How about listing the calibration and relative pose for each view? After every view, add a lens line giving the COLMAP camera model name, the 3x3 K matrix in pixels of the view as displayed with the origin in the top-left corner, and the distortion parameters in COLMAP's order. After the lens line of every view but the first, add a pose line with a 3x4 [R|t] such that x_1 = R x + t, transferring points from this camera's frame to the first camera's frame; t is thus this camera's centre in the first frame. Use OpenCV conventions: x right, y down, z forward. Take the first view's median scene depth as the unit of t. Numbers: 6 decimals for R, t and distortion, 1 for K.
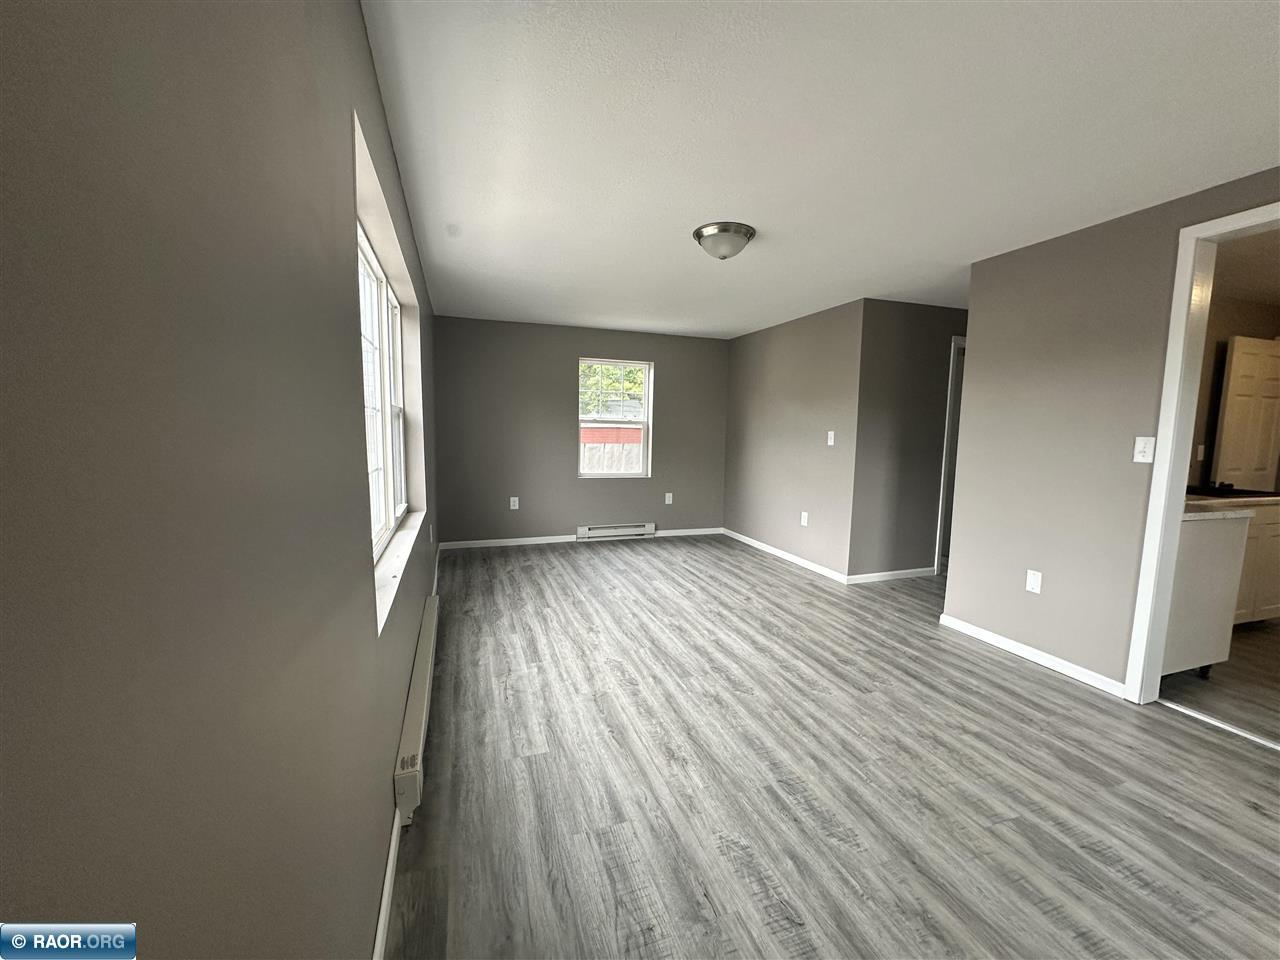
lens RADIAL K [[510.5, 0, 638.3], [0, 510.5, 491.6], [0, 0, 1]] dist [-0.002608, -0.000264]
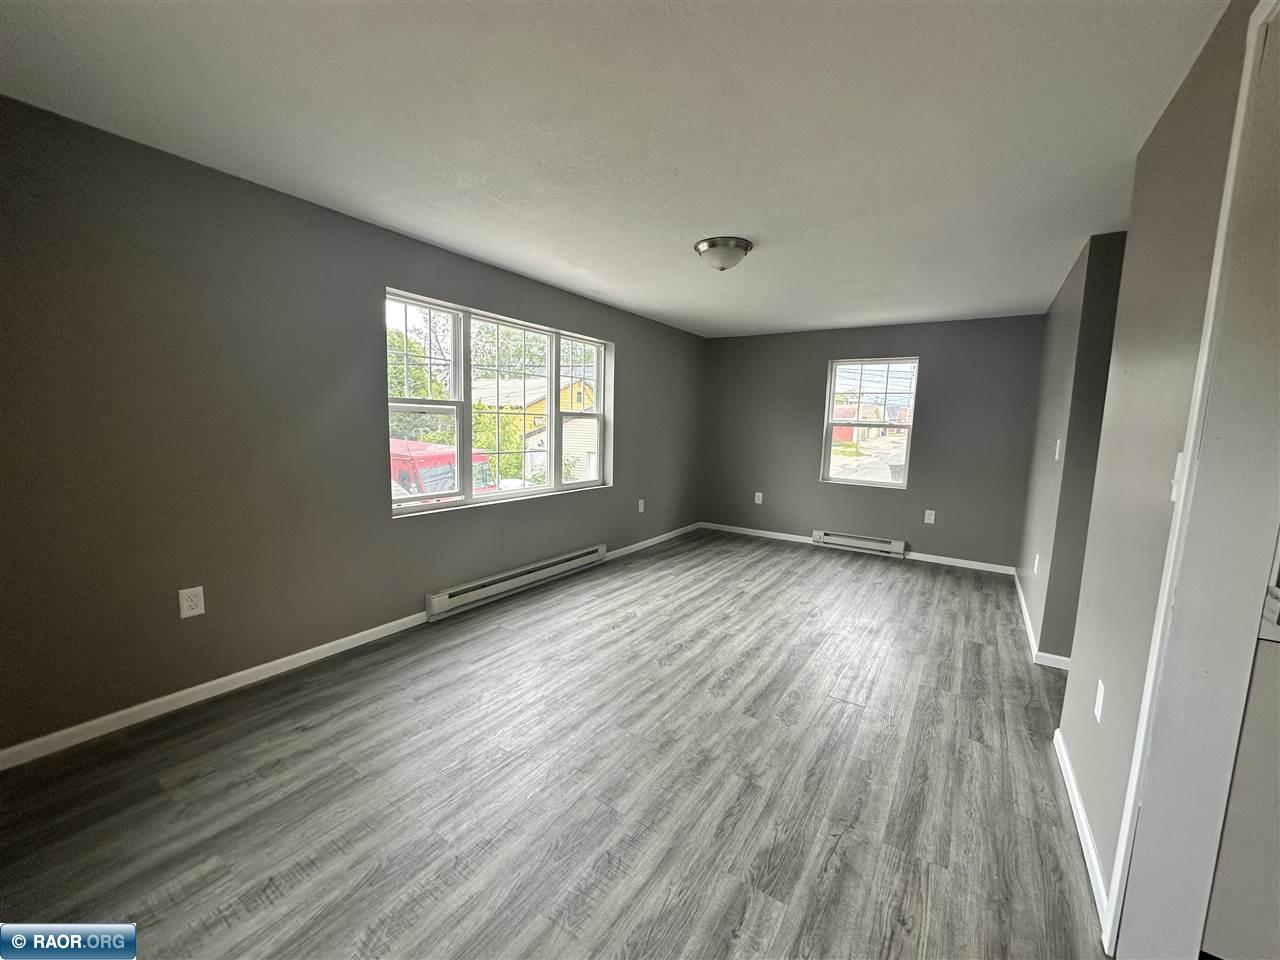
lens RADIAL K [[510.5, 0, 639.8], [0, 510.5, 482.1], [0, 0, 1]] dist [-0.002608, -0.000264]
pose [[0.602777, 0.092252, -0.792559, 0.799012], [-0.113925, 0.993068, 0.028945, -0.023962], [0.789735, 0.072845, 0.609108, 0.194042]]
